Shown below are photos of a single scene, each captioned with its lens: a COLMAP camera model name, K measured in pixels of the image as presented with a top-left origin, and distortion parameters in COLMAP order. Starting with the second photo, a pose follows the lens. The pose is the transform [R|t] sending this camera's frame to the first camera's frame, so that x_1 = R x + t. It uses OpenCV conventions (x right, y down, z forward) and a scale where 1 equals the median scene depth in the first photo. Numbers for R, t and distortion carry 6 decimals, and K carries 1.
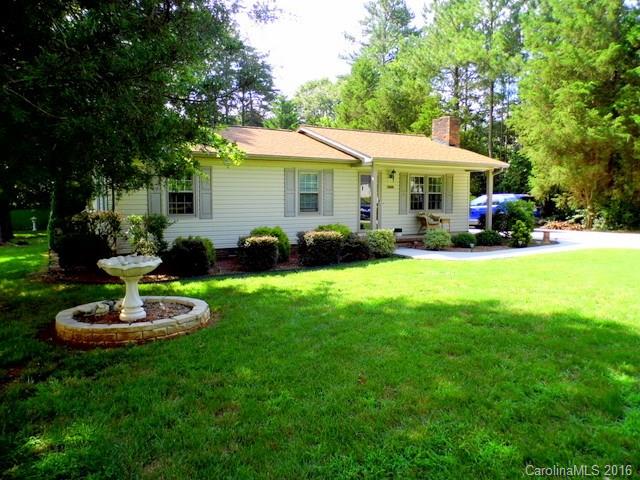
lens RADIAL K [[471.0, 0, 323.9], [0, 471.0, 237.1], [0, 0, 1]] dist [-0.015582, 0.004664]
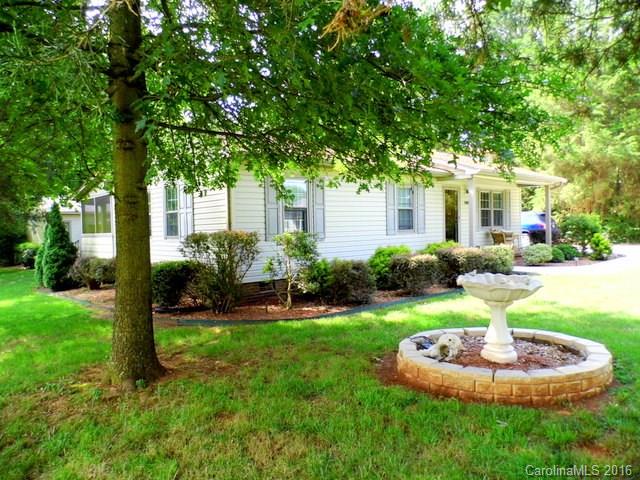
lens RADIAL K [[467.6, 0, 320.0], [0, 467.6, 240.0], [0, 0, 1]] dist [-0.034198, -0.002349]
pose [[0.981280, -0.030441, 0.190168, -0.309920], [0.041002, 0.997813, -0.051851, 0.004846], [-0.188174, 0.058678, 0.980381, 0.134317]]
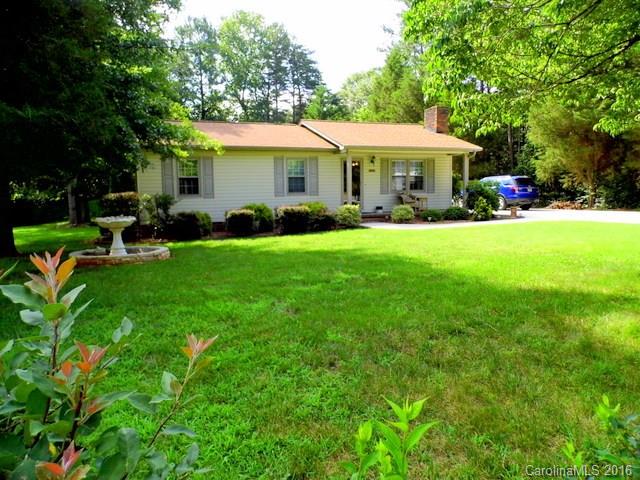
lens RADIAL K [[471.0, 0, 323.9], [0, 471.0, 237.1], [0, 0, 1]] dist [-0.015582, 0.004664]
pose [[0.987676, -0.000166, -0.156514, 0.194111], [0.003480, 0.999776, 0.020898, 0.031004], [0.156475, -0.021185, 0.987455, -0.158829]]
